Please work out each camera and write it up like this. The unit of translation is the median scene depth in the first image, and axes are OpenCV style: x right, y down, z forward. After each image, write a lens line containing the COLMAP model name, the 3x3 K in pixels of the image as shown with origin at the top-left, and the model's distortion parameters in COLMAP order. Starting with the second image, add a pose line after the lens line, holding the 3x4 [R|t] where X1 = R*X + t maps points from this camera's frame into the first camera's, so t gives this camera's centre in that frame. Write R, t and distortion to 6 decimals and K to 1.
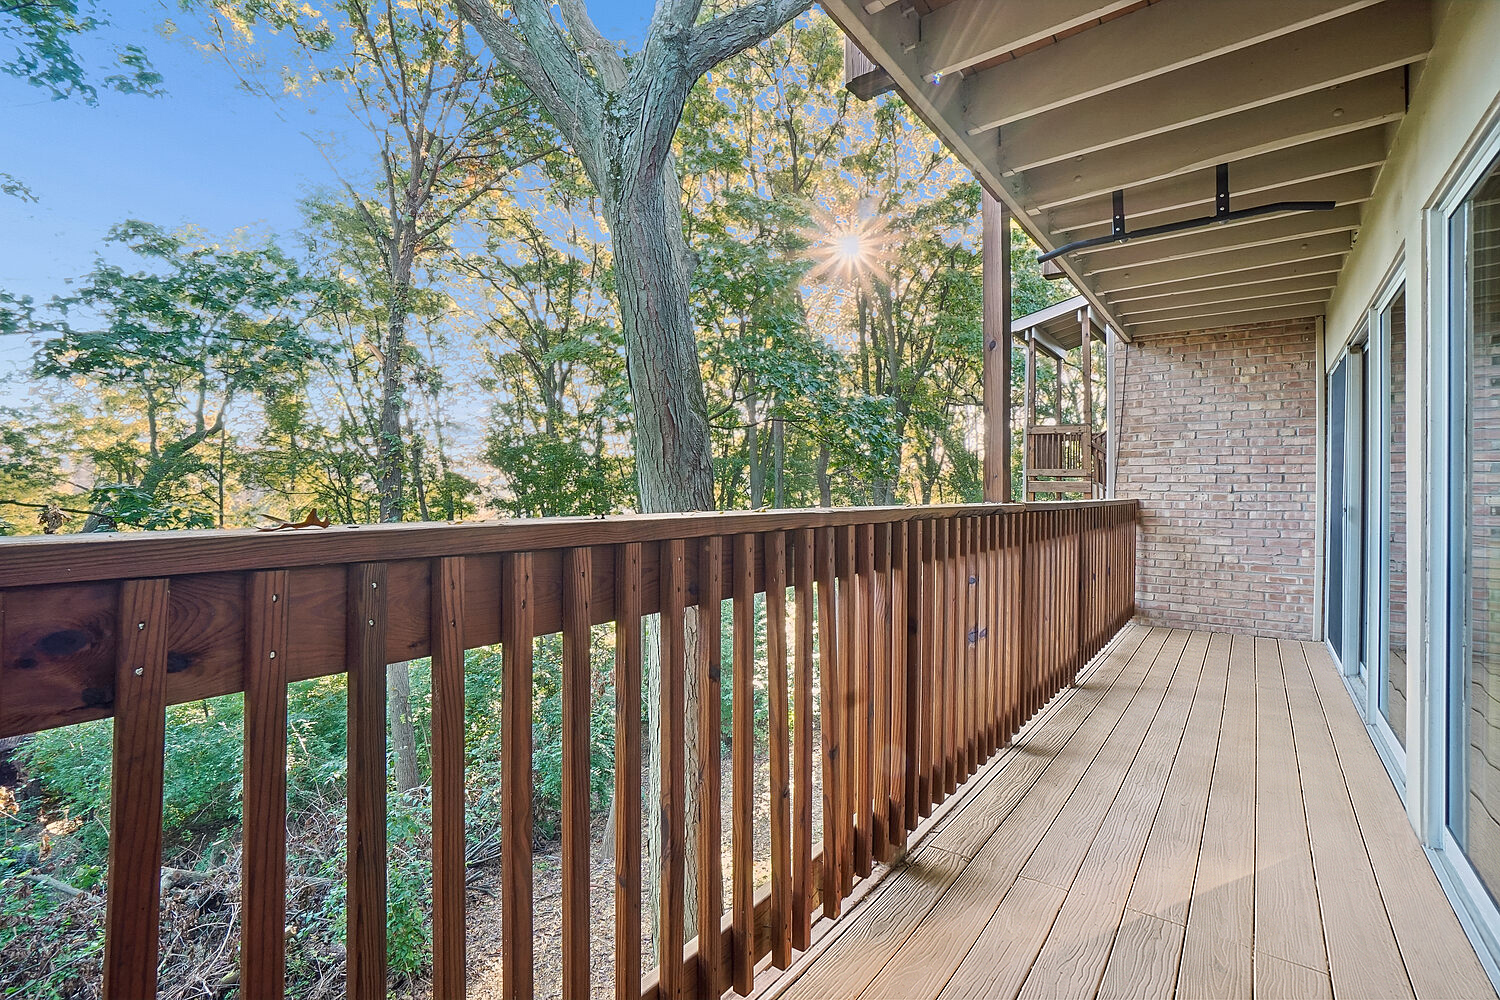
lens RADIAL K [[652.4, 0, 744.5], [0, 652.4, 489.3], [0, 0, 1]] dist [-0.048481, 0.013856]
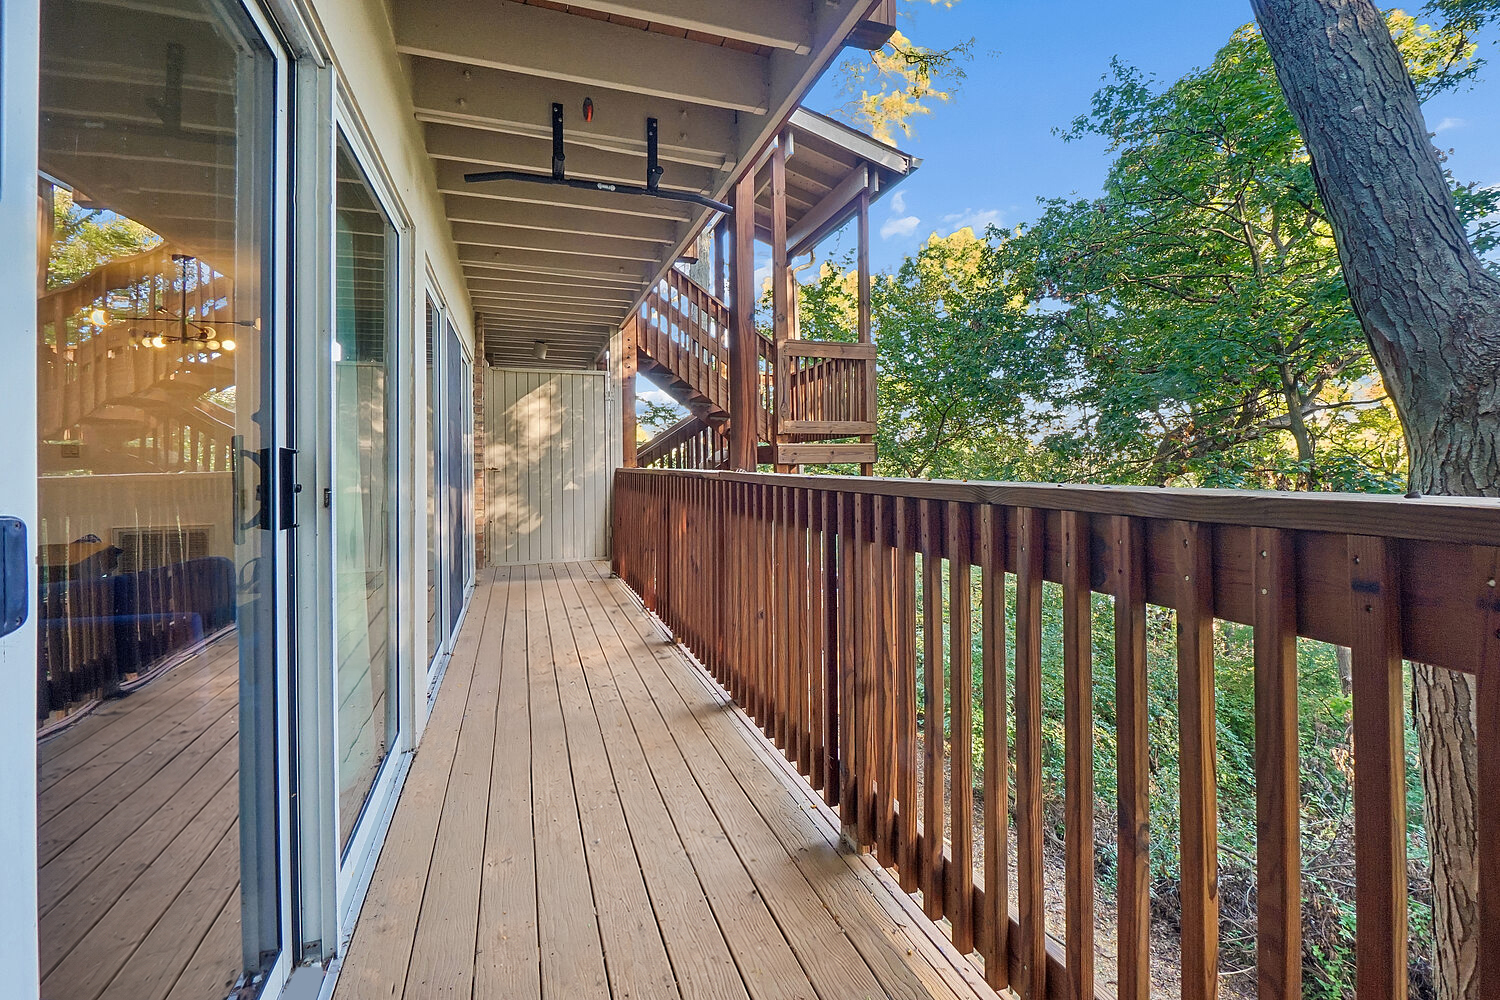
lens RADIAL K [[652.4, 0, 744.5], [0, 652.4, 489.3], [0, 0, 1]] dist [-0.048481, 0.013856]
pose [[-0.532446, 0.019374, -0.846242, 1.102590], [-0.001818, 0.999710, 0.024031, 0.022110], [0.846462, 0.014334, -0.532256, 1.356318]]
